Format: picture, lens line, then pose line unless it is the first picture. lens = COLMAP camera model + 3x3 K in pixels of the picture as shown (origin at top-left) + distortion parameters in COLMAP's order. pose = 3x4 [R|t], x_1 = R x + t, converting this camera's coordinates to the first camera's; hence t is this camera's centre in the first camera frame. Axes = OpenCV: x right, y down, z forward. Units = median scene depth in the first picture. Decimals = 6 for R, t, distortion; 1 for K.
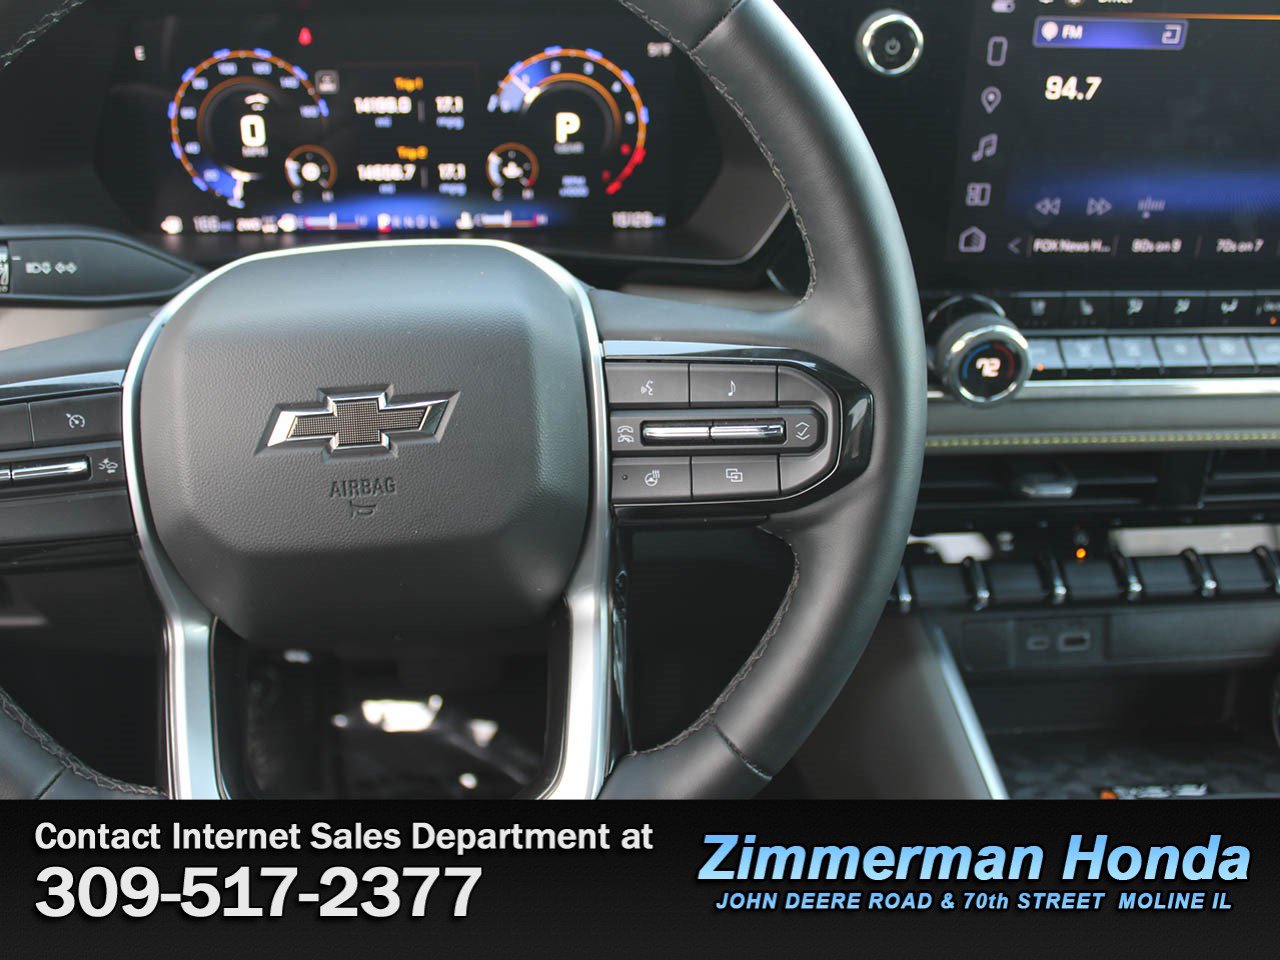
lens RADIAL K [[1422.2, 0, 605.8], [0, 1422.2, 476.9], [0, 0, 1]] dist [-0.065309, 0.111767]
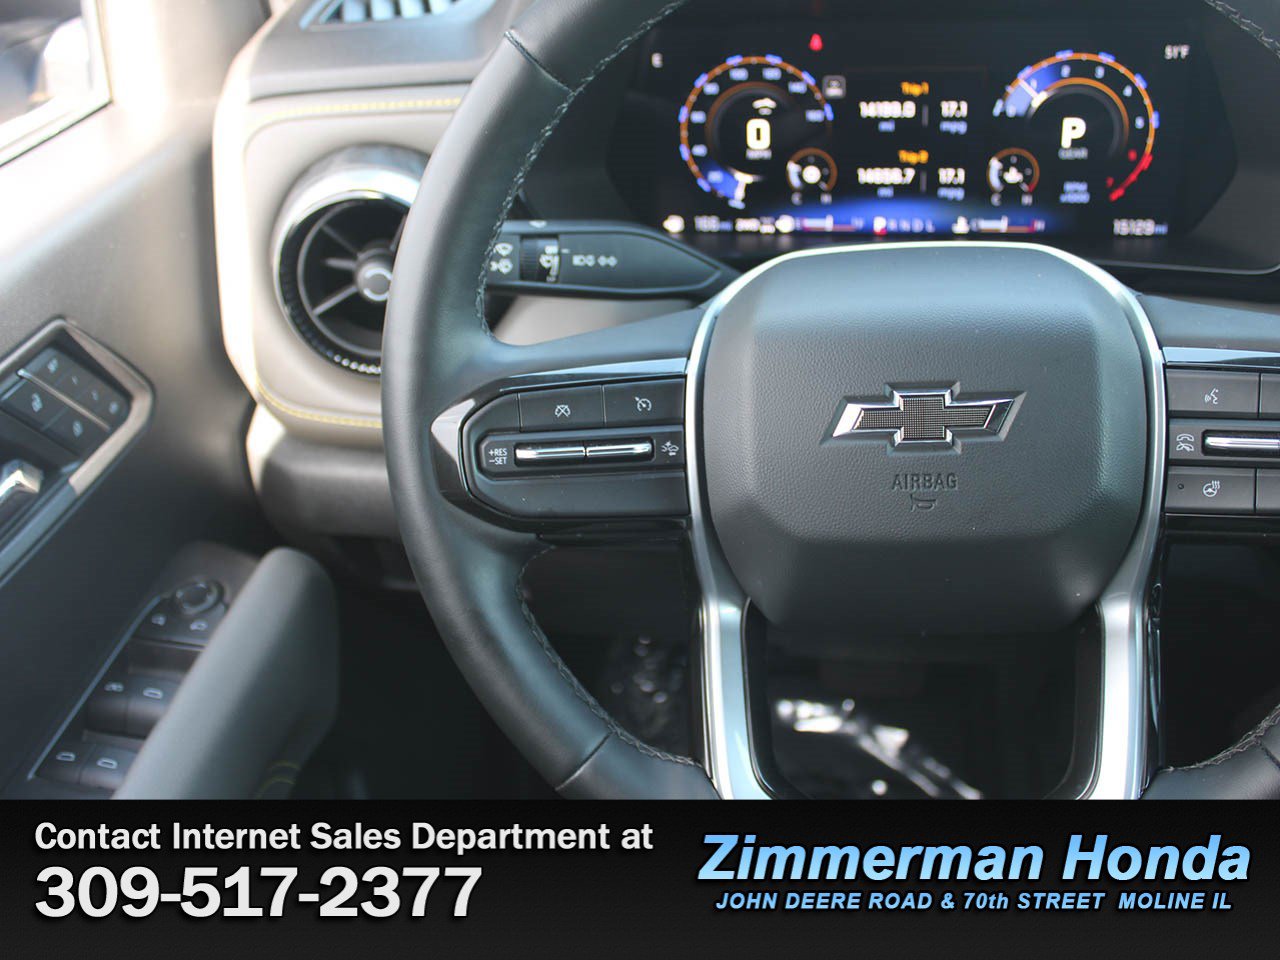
lens RADIAL K [[1422.2, 0, 605.8], [0, 1422.2, 476.9], [0, 0, 1]] dist [-0.065309, 0.111767]
pose [[0.972045, 0.053193, -0.228691, -0.108116], [-0.054809, 0.998497, -0.000716, 0.011638], [0.228309, 0.013230, 0.973499, -0.028272]]
